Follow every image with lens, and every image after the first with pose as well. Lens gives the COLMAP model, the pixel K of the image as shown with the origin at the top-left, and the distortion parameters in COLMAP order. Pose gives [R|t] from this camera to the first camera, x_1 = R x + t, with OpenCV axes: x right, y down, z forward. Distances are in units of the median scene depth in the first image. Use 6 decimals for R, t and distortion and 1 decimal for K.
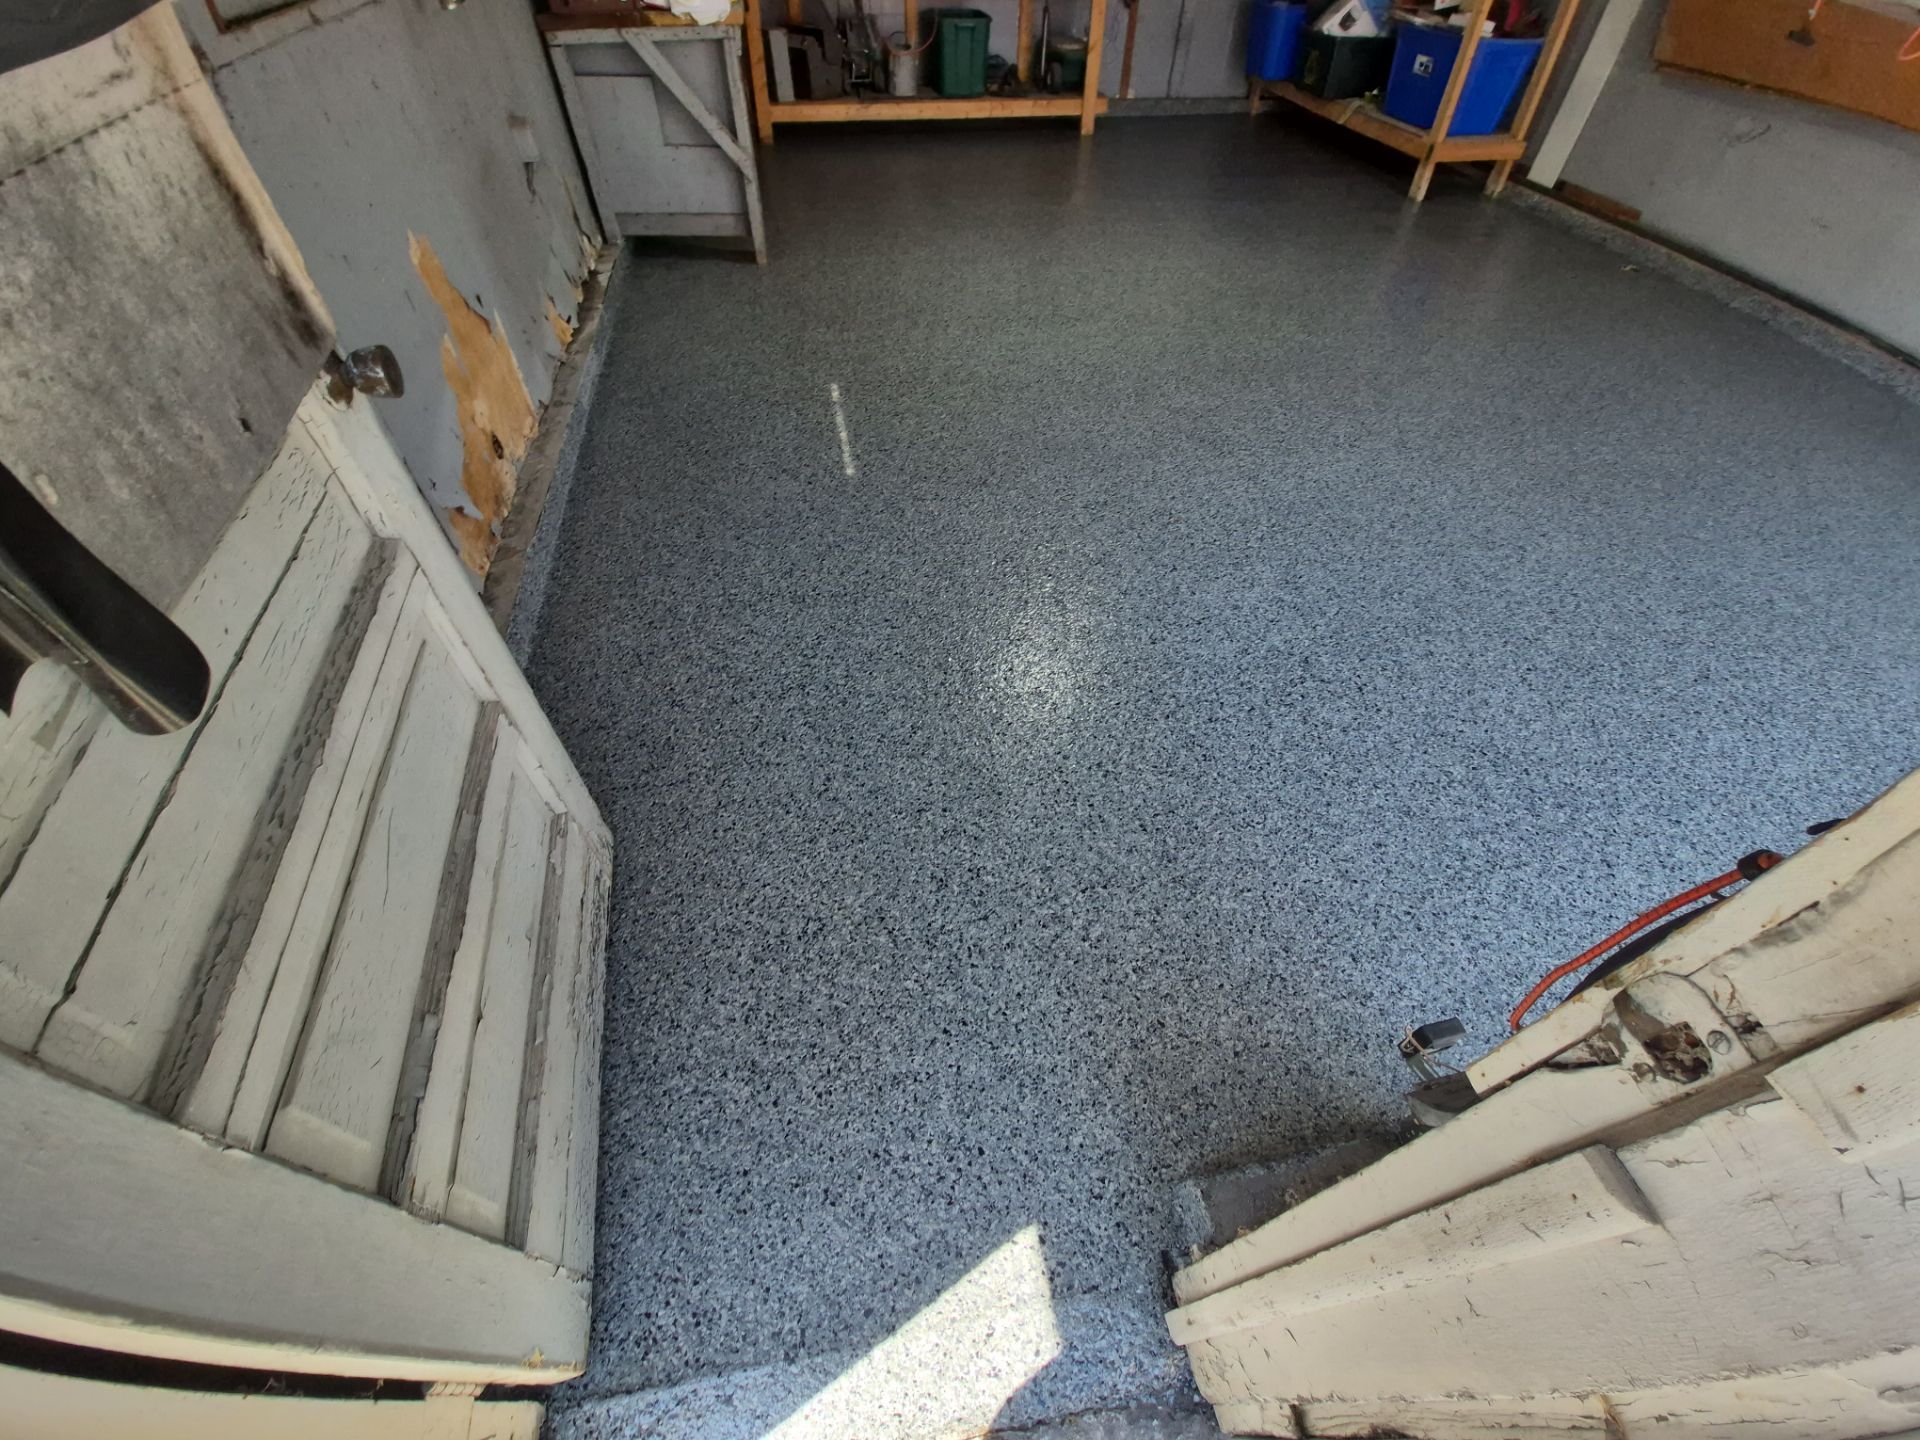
lens RADIAL K [[761.0, 0, 958.7], [0, 761.0, 712.6], [0, 0, 1]] dist [0.000699, -0.011095]
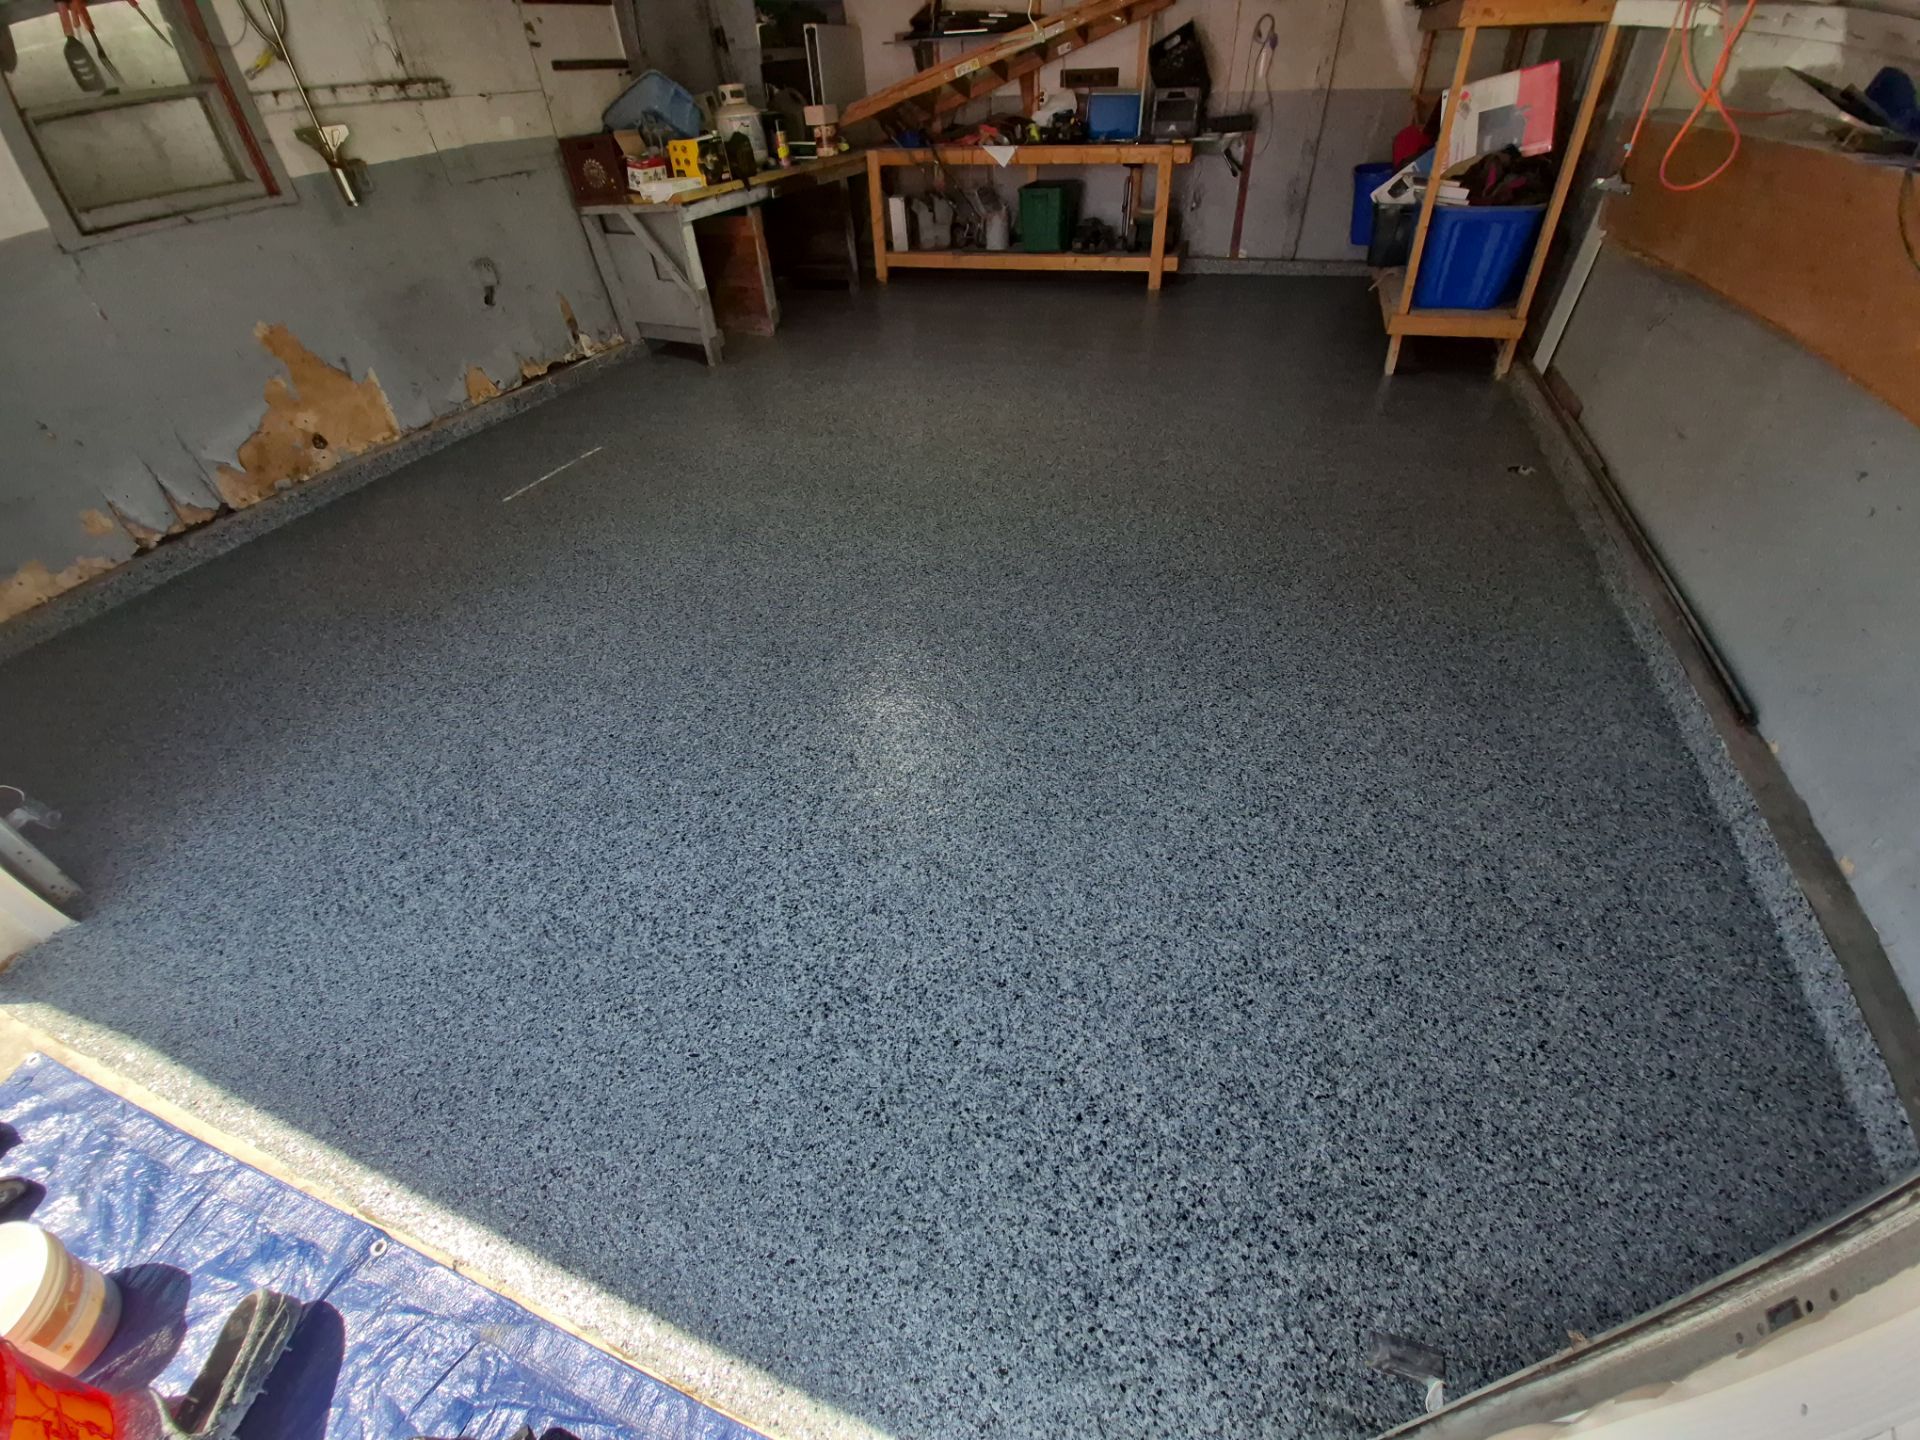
lens RADIAL K [[750.4, 0, 961.2], [0, 750.4, 718.7], [0, 0, 1]] dist [0.001436, -0.011204]
pose [[0.854809, 0.295891, -0.426322, 1.662318], [-0.342255, 0.938972, -0.034550, -0.220543], [0.390081, 0.175445, 0.903911, 0.175951]]
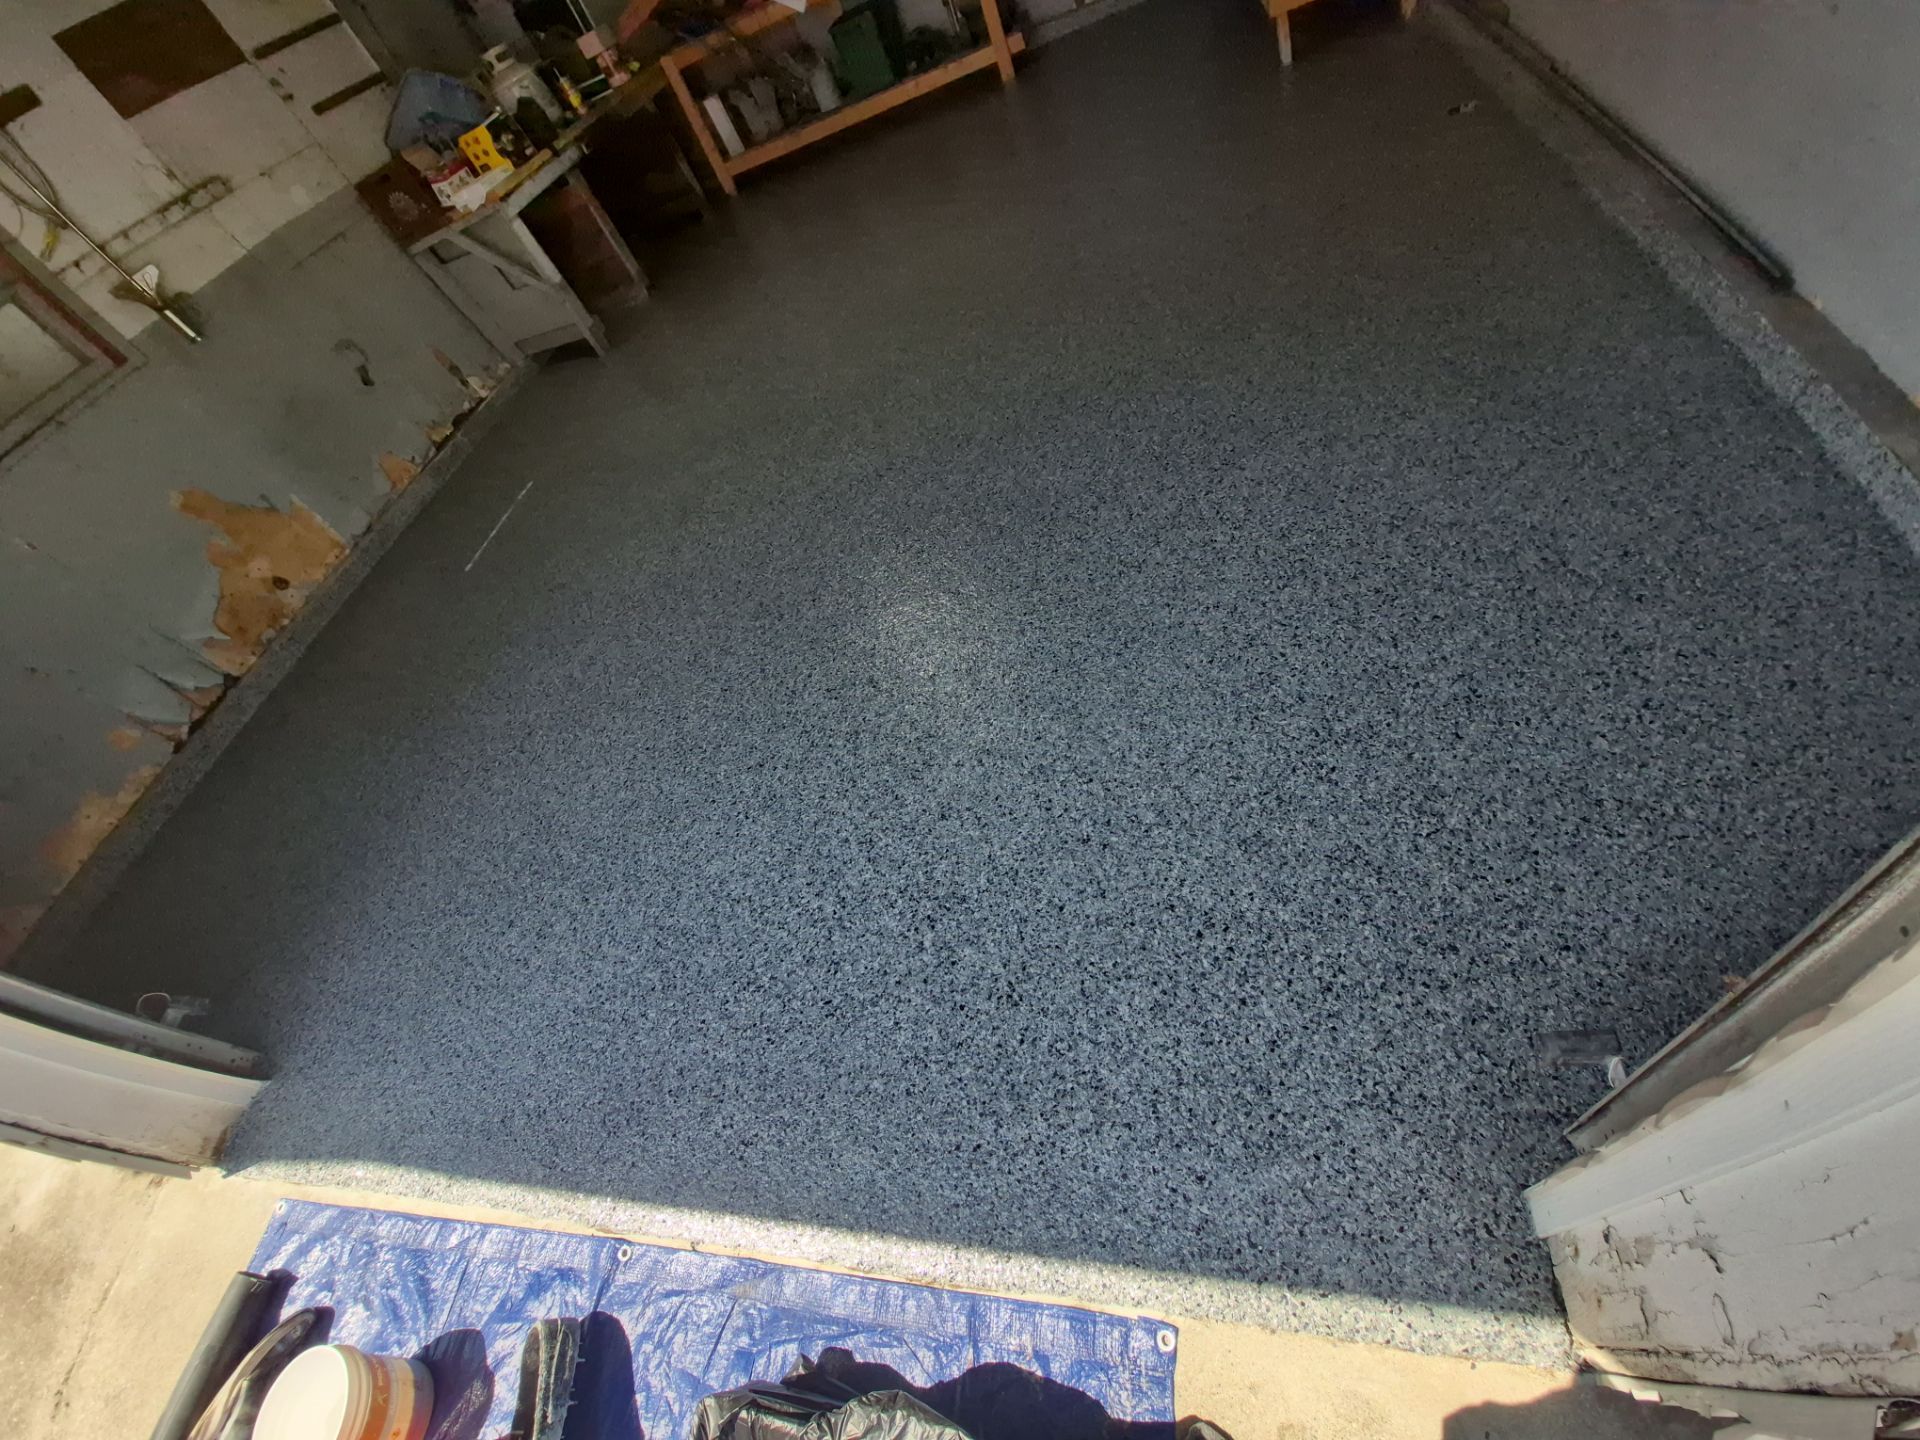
lens RADIAL K [[746.5, 0, 964.2], [0, 746.5, 717.9], [0, 0, 1]] dist [0.000927, -0.011109]
pose [[0.887772, 0.031253, -0.459221, 1.687515], [0.021151, 0.993868, 0.108528, -0.215121], [0.459797, -0.106062, 0.881668, 0.220595]]
